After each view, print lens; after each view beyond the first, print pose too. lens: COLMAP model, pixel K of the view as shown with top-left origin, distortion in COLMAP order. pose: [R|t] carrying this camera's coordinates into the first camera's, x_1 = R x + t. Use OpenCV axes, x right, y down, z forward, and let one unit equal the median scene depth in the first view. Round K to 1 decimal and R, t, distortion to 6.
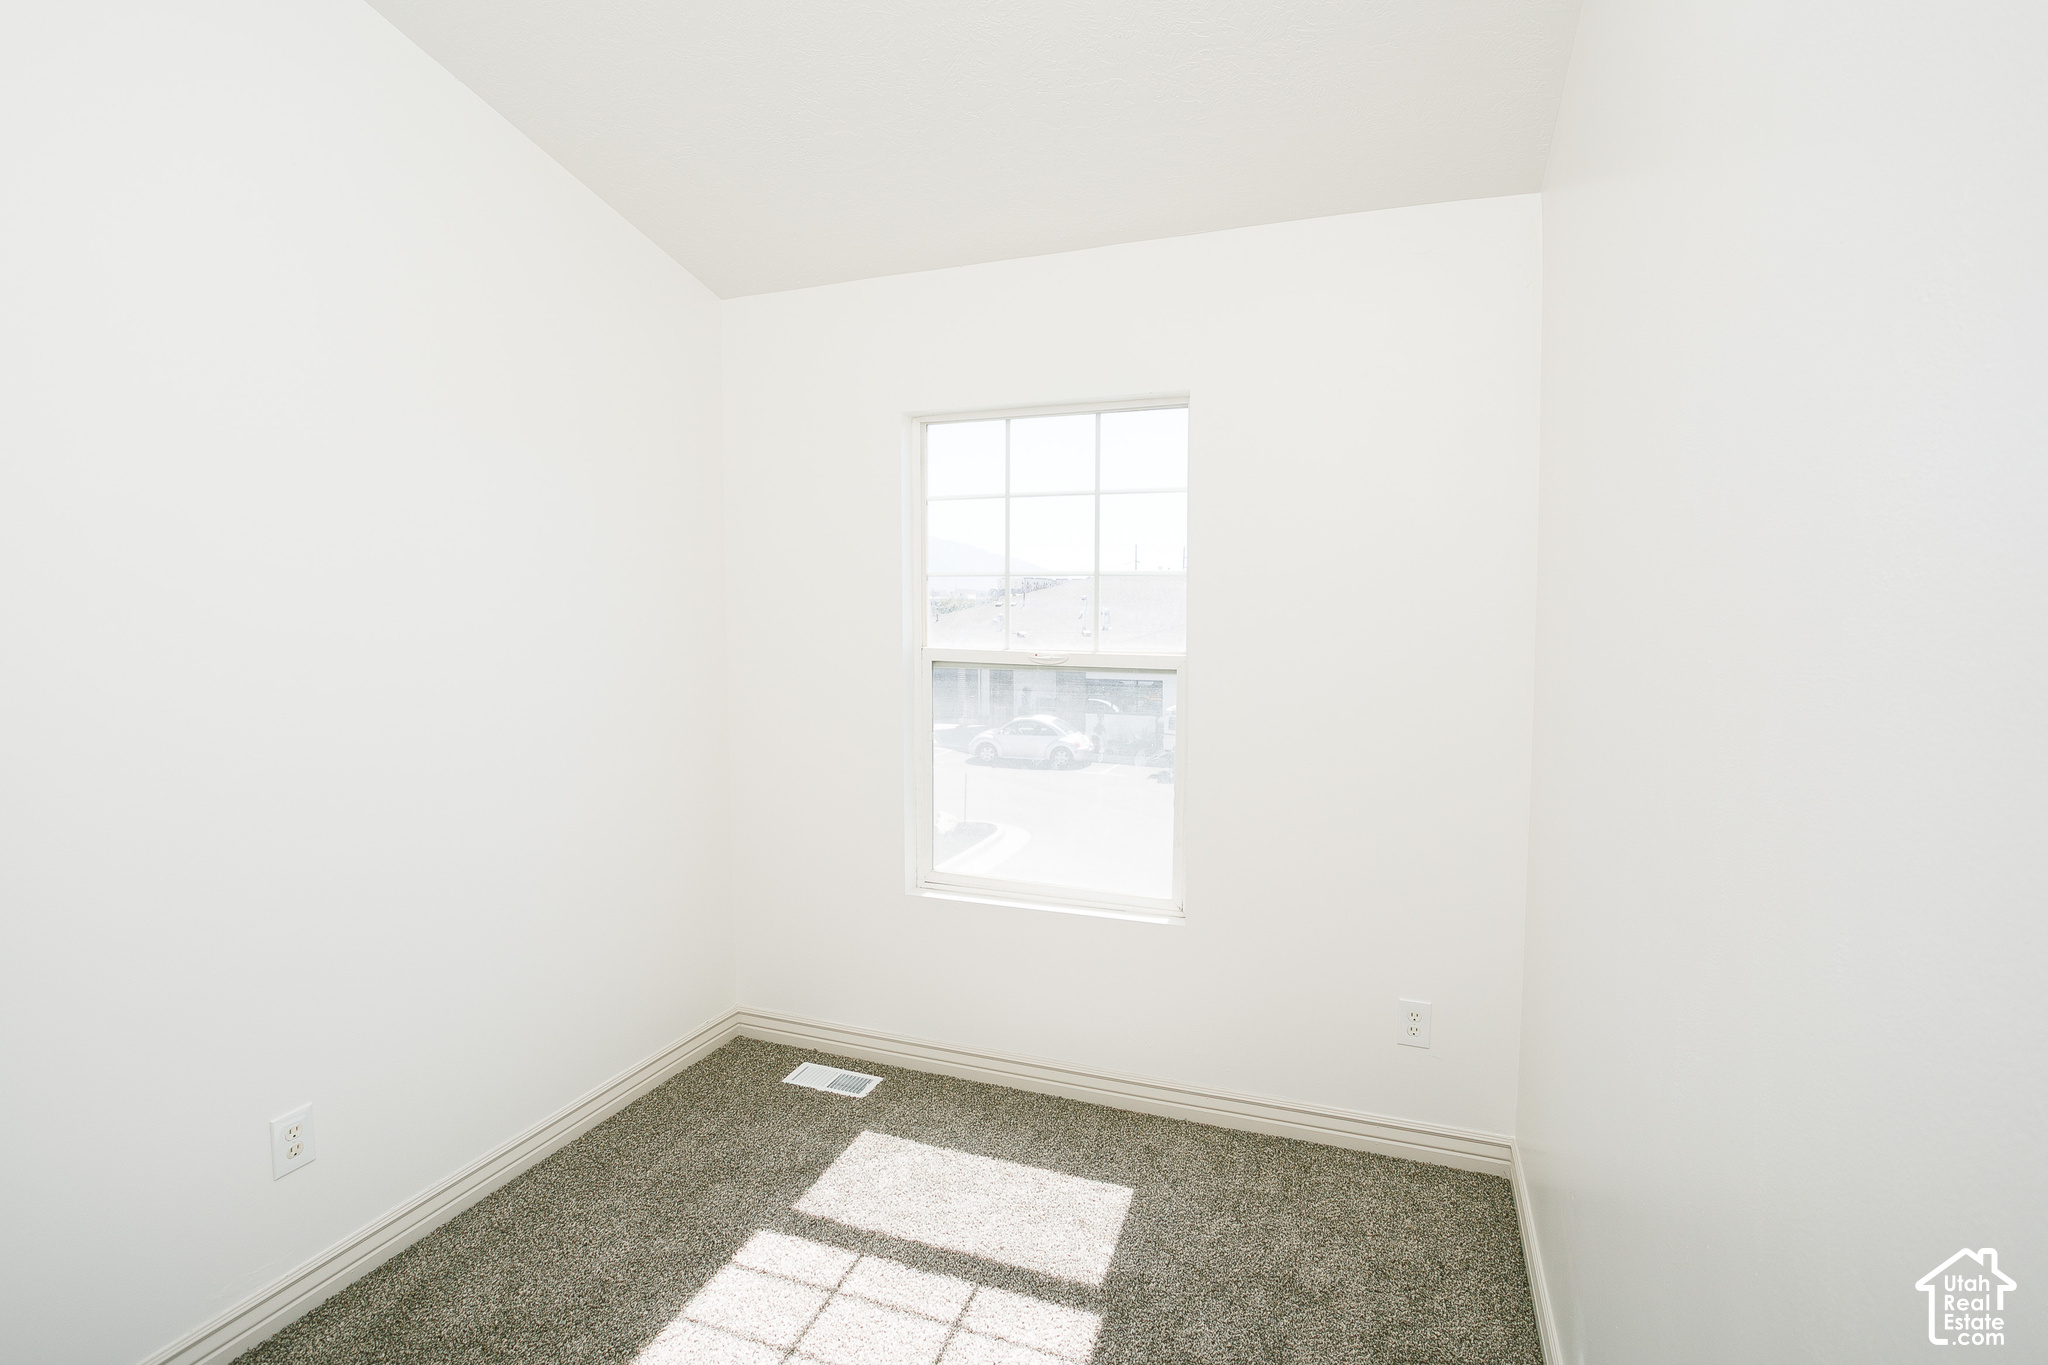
lens RADIAL K [[1002.5, 0, 1035.2], [0, 1002.5, 658.5], [0, 0, 1]] dist [-0.052175, 0.000369]
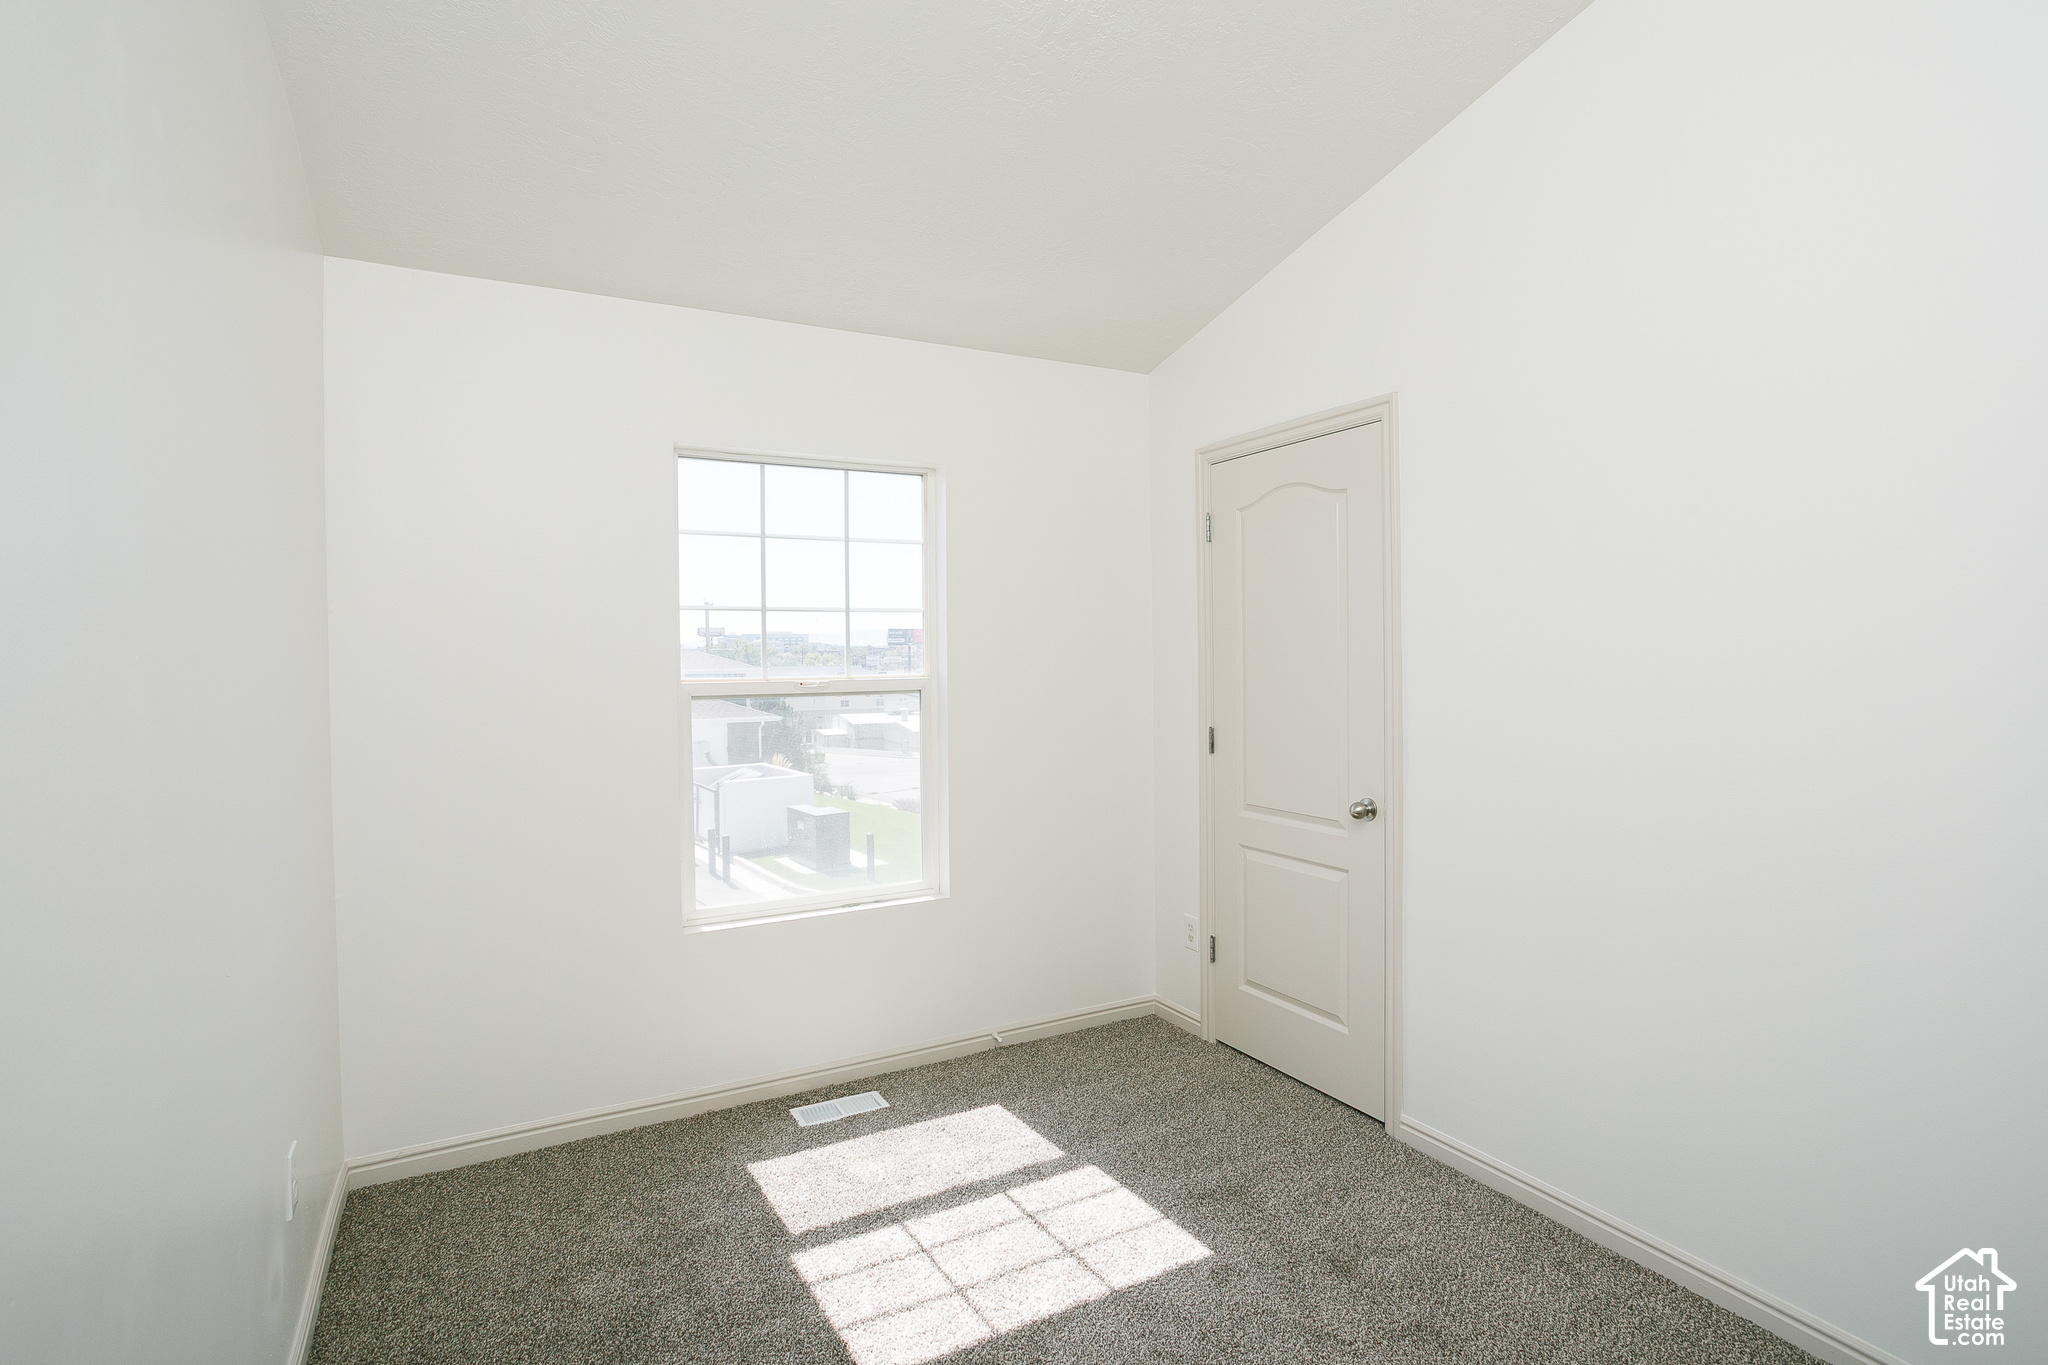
lens RADIAL K [[1002.5, 0, 1035.2], [0, 1002.5, 658.5], [0, 0, 1]] dist [-0.052175, 0.000369]
pose [[0.641426, -0.013585, 0.767065, -0.693701], [0.043234, 0.998894, -0.018462, 0.000364], [-0.765966, 0.045006, 0.641304, 0.108690]]
